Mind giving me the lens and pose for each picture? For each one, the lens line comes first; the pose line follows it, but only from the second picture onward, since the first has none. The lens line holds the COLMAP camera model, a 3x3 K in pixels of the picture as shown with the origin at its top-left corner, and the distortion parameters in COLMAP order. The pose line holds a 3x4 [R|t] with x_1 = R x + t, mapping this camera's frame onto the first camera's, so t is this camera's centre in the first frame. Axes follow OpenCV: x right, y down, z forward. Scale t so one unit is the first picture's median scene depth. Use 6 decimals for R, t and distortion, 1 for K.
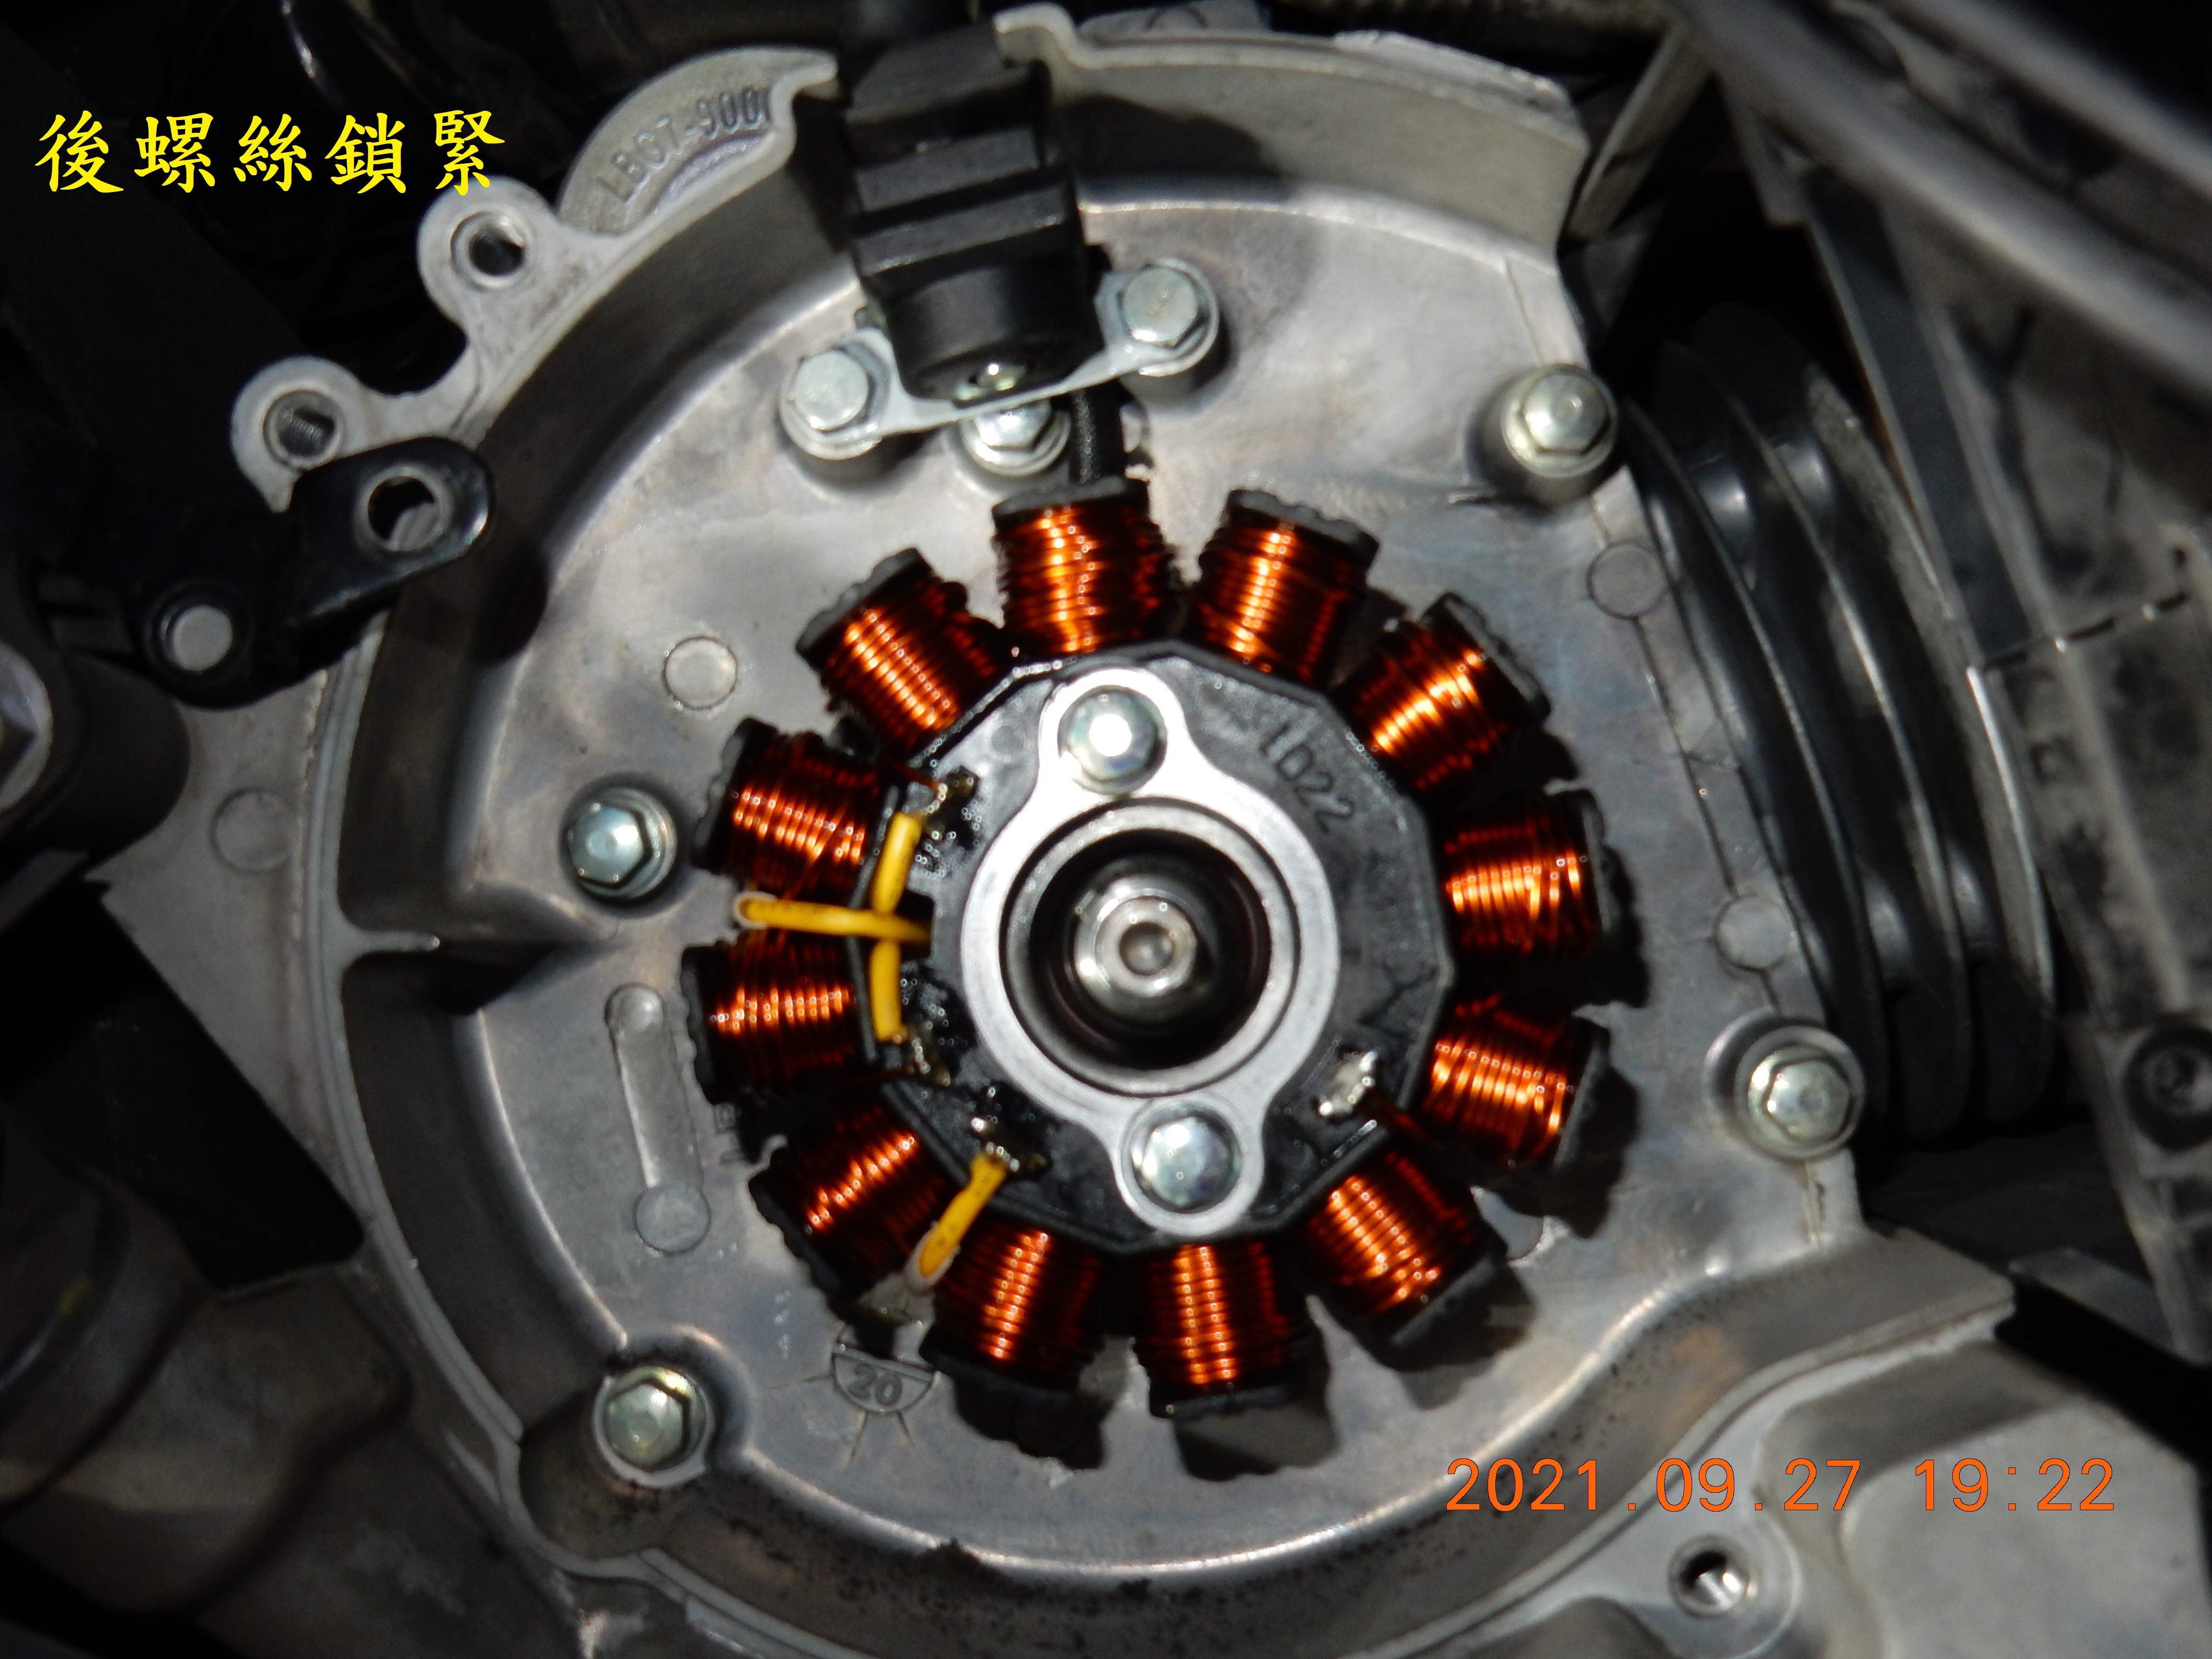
lens RADIAL K [[2663.4, 0, 1069.1], [0, 2663.4, 844.9], [0, 0, 1]] dist [-0.032373, 0.000000]
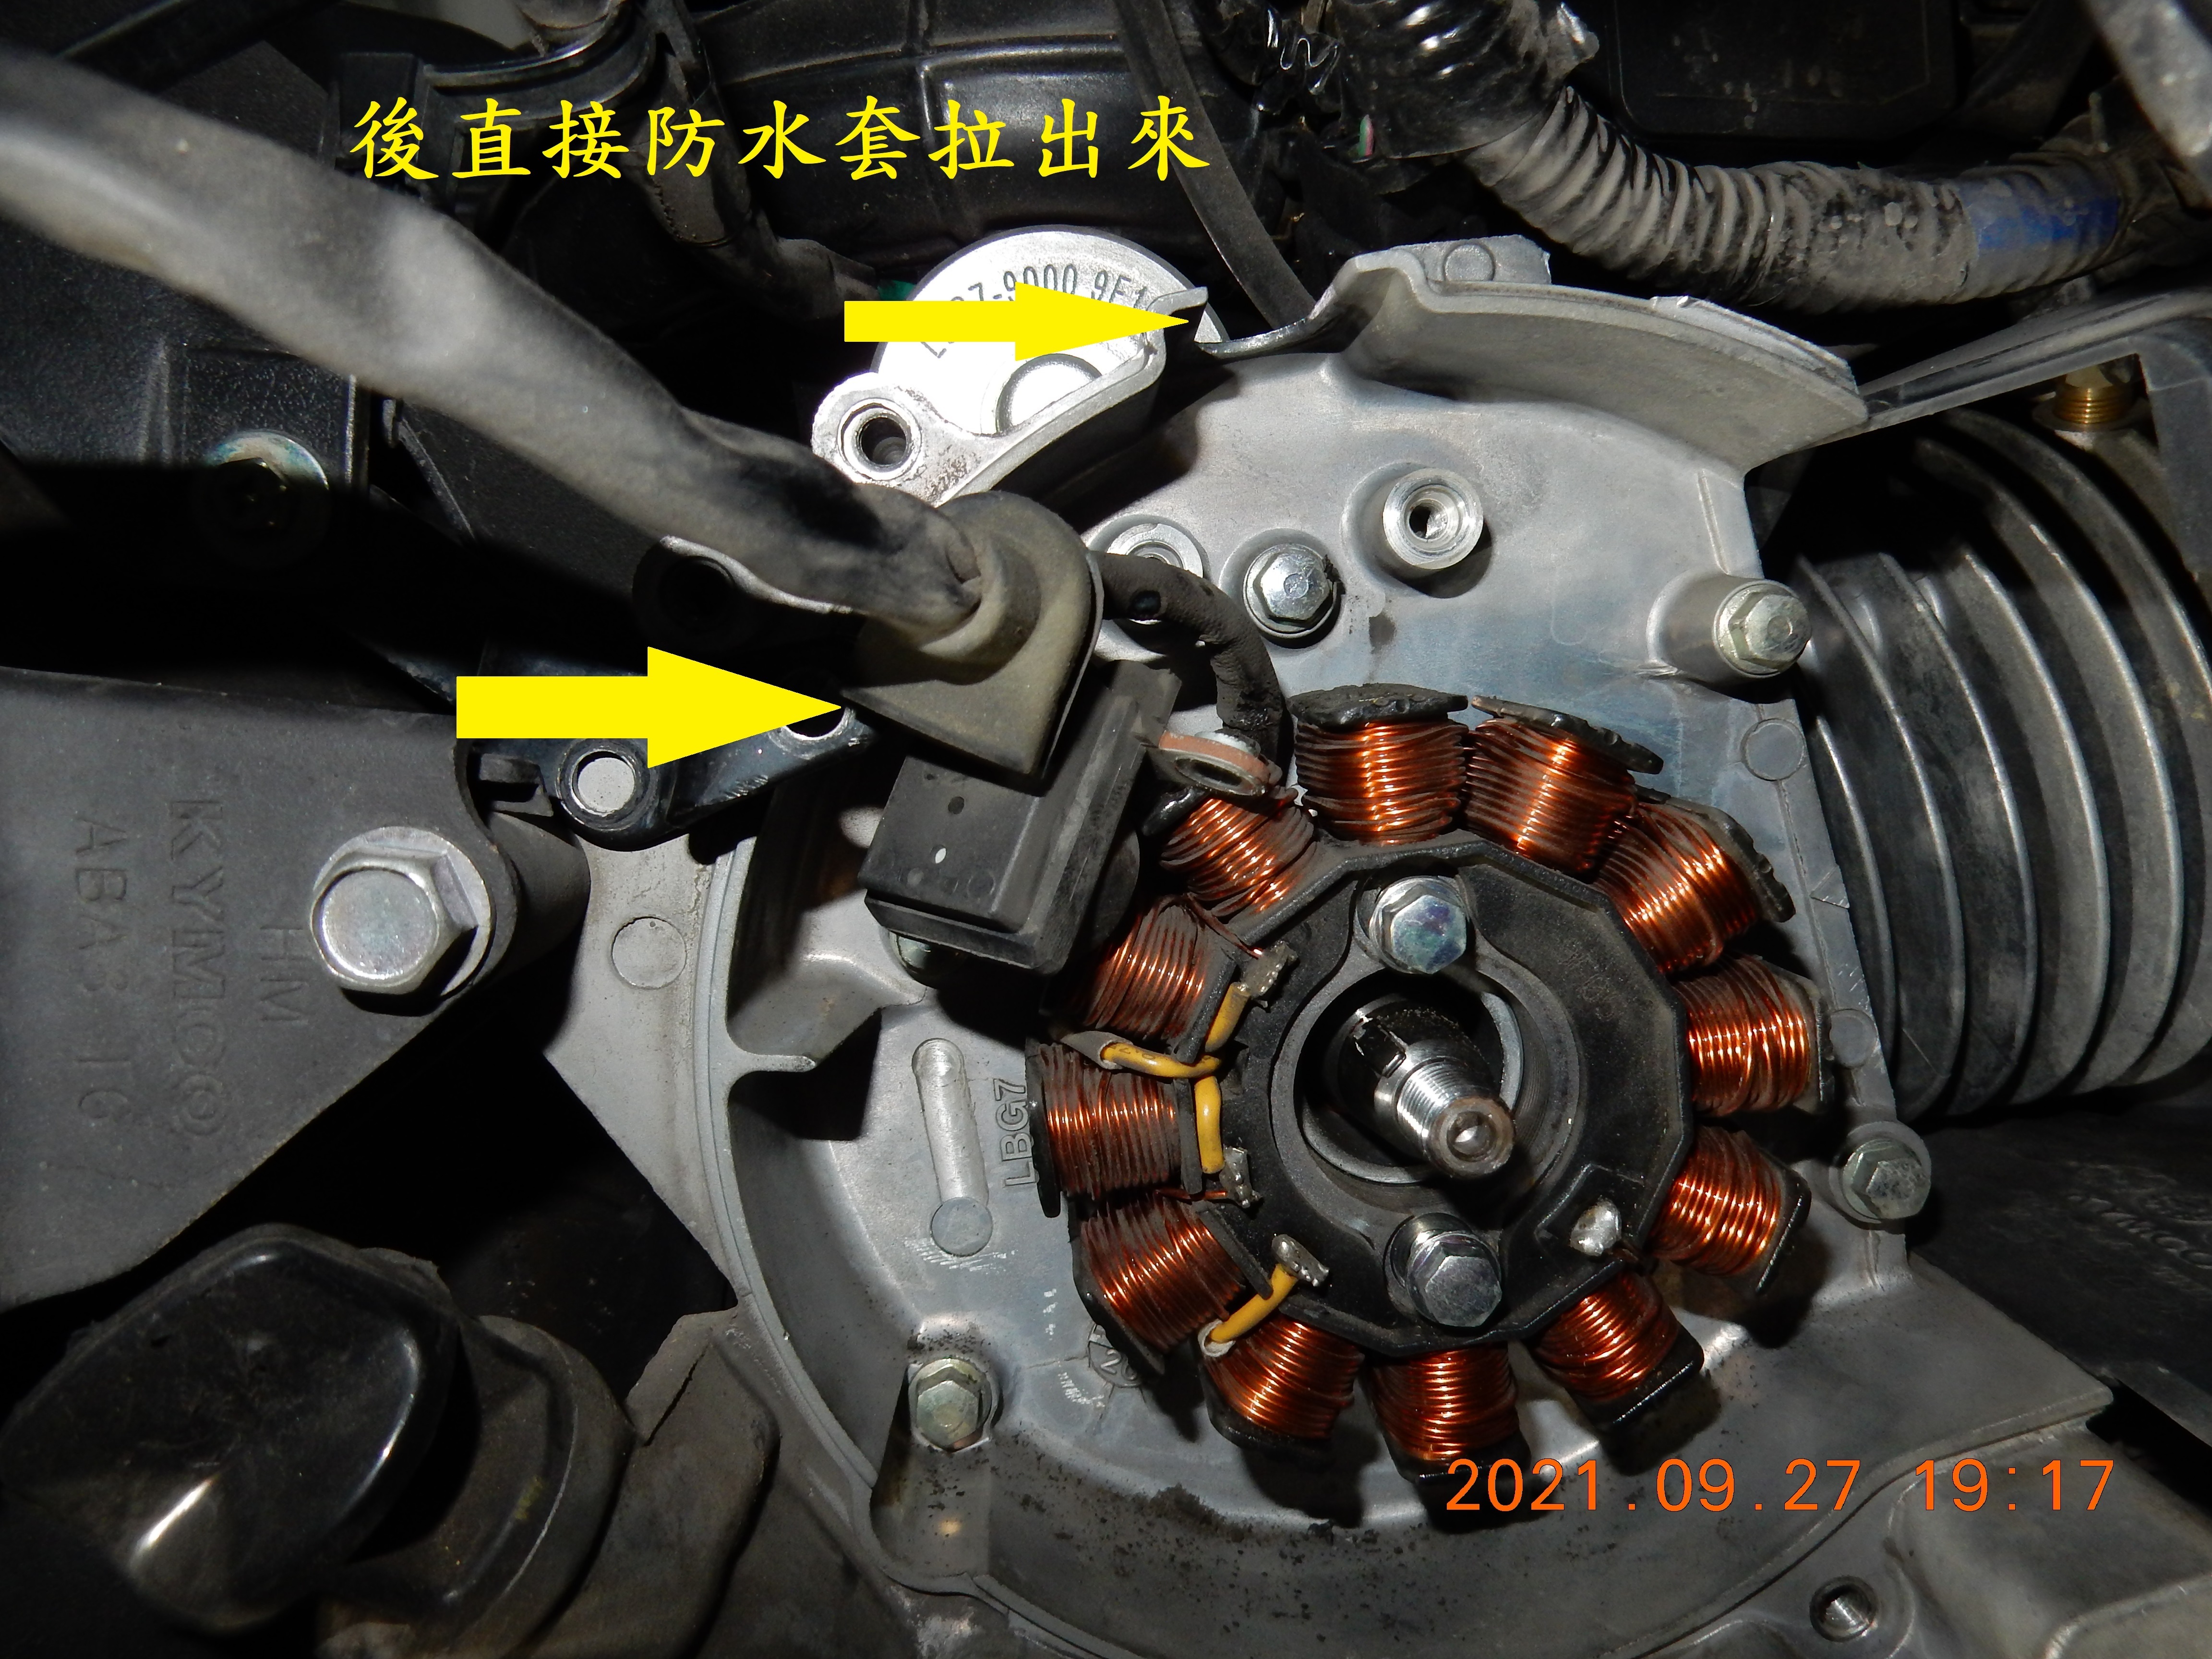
lens RADIAL K [[1631.2, 0, 1087.1], [0, 1631.2, 828.1], [0, 0, 1]] dist [0.003669, -0.008165]
pose [[0.995928, 0.043382, 0.079024, -0.178404], [-0.052732, 0.991329, 0.120358, -0.151834], [-0.073118, -0.124035, 0.989580, 0.306769]]
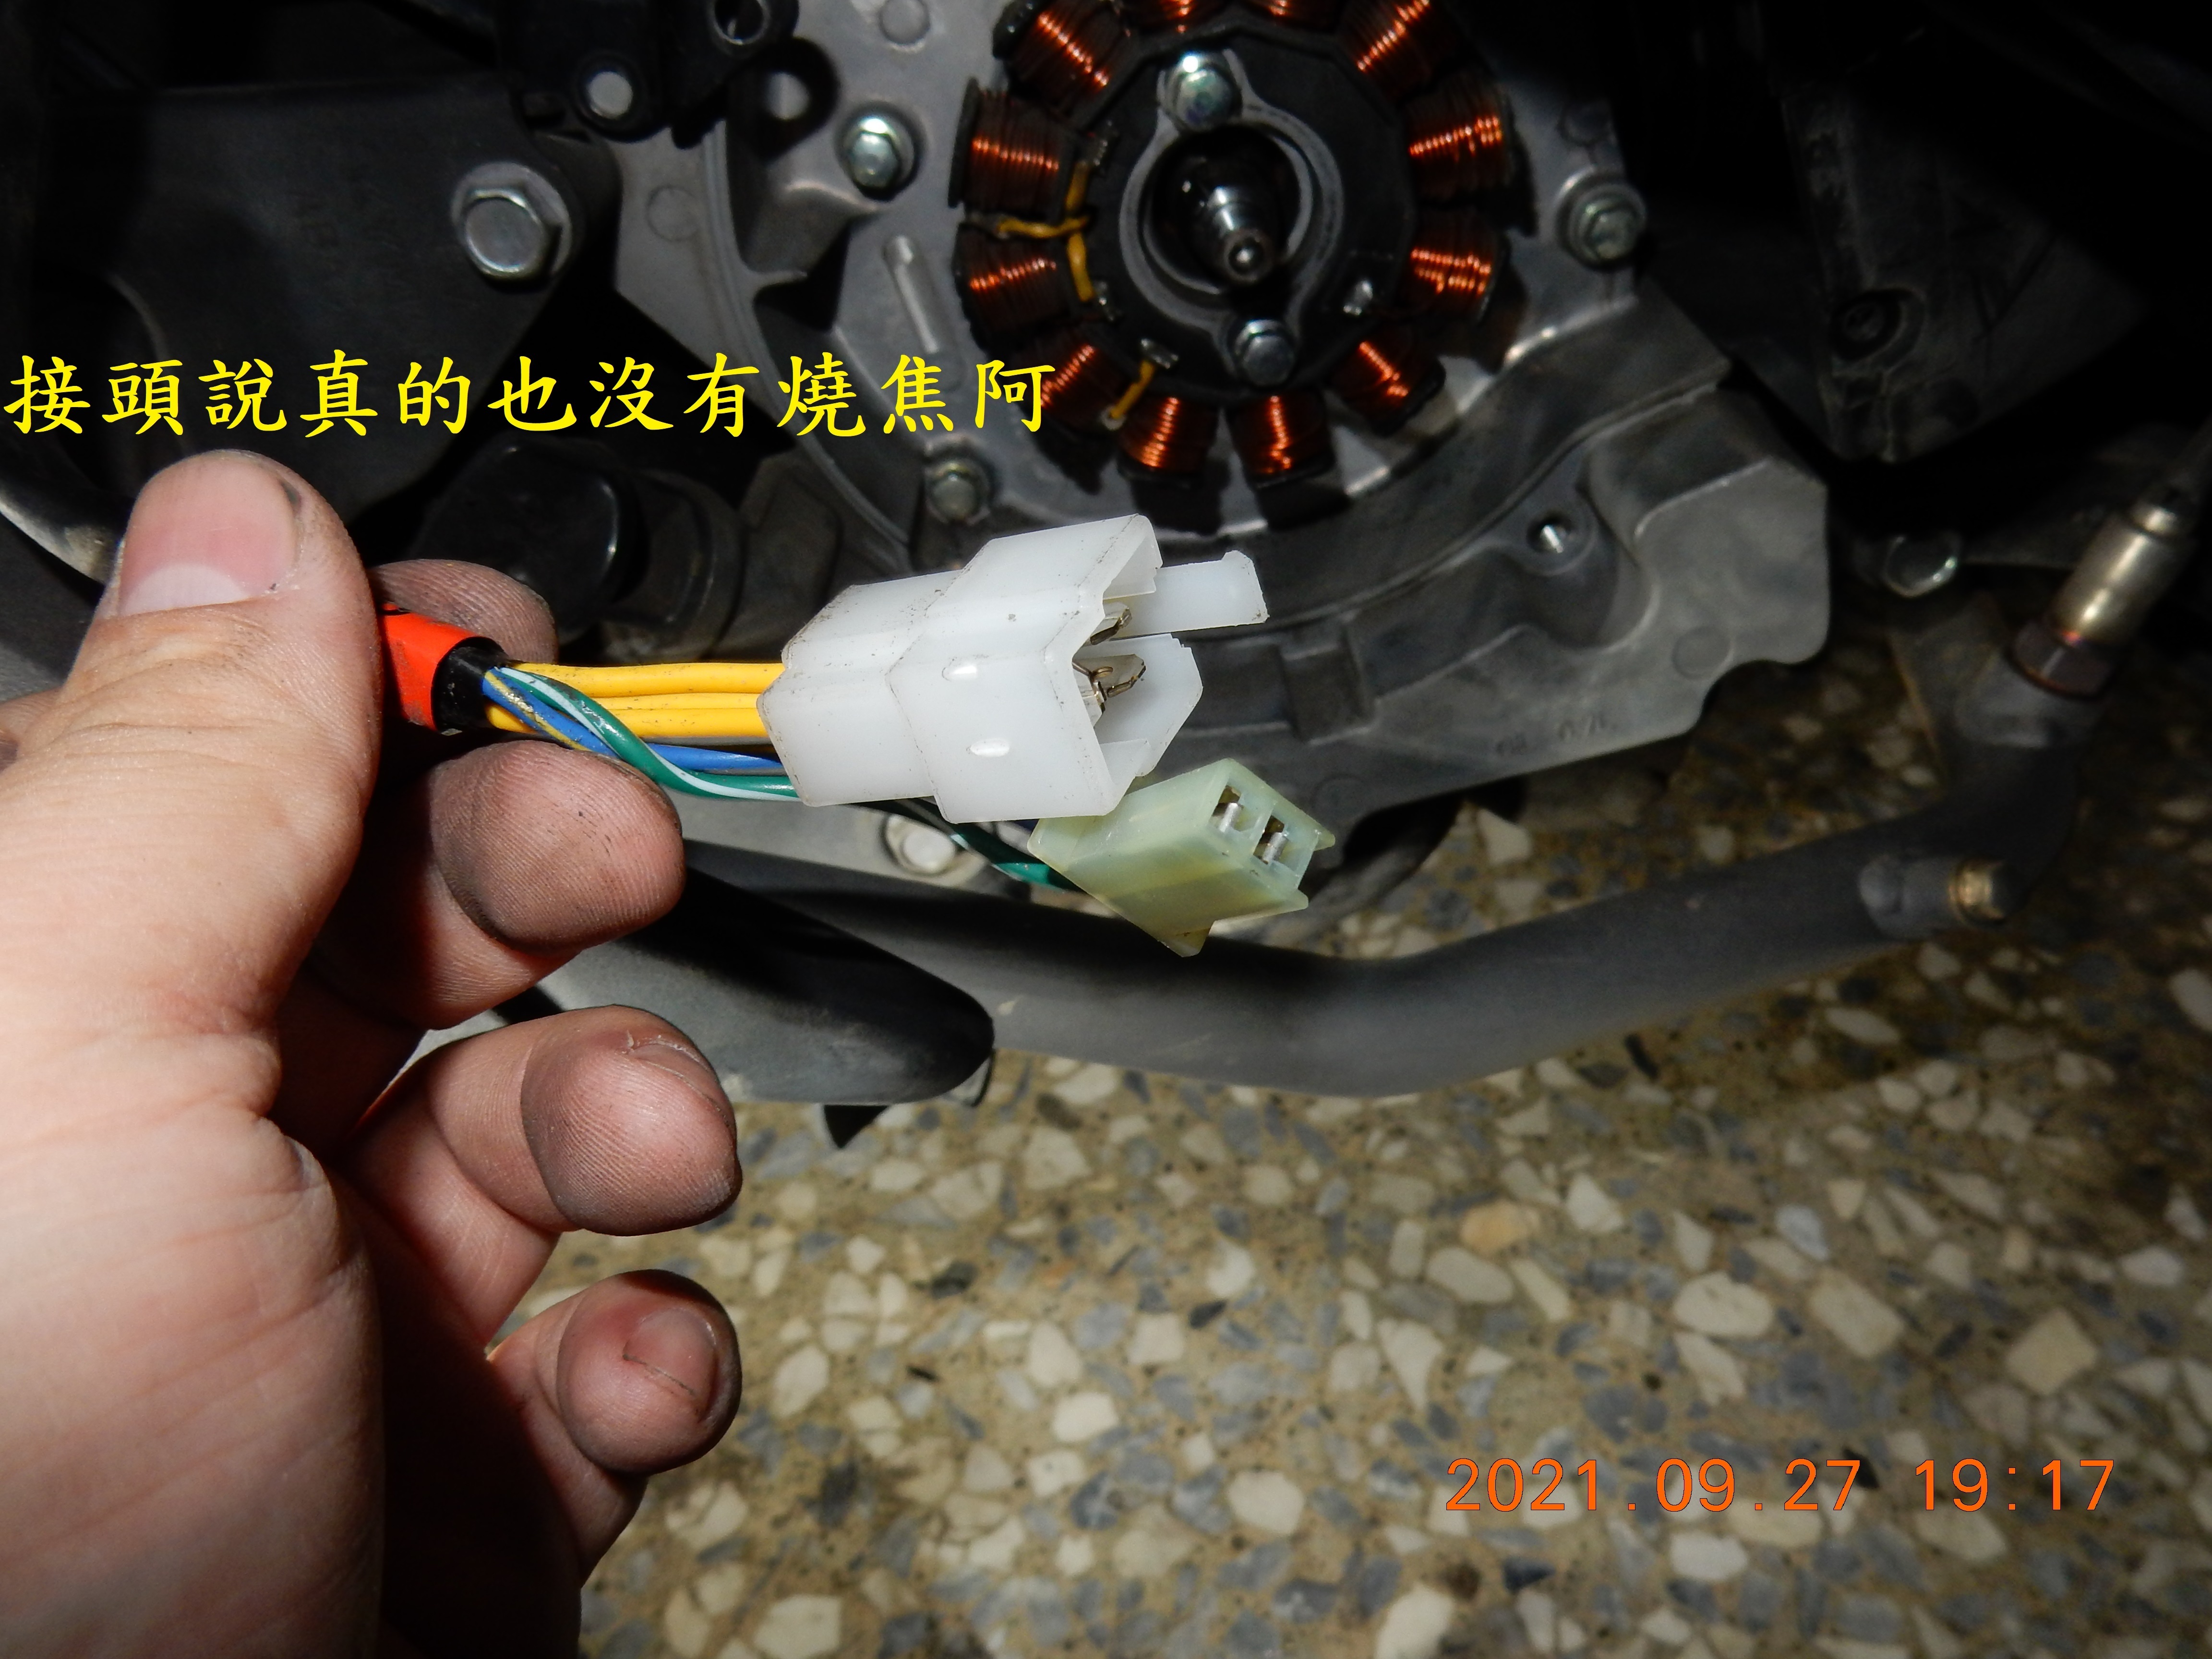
lens RADIAL K [[1631.2, 0, 1074.1], [0, 1631.2, 813.2], [0, 0, 1]] dist [0.003669, -0.008165]
pose [[0.991747, -0.128013, -0.007060, -0.106103], [0.107966, 0.804206, 0.584462, -0.265414], [-0.069141, -0.580401, 0.811390, -0.030257]]
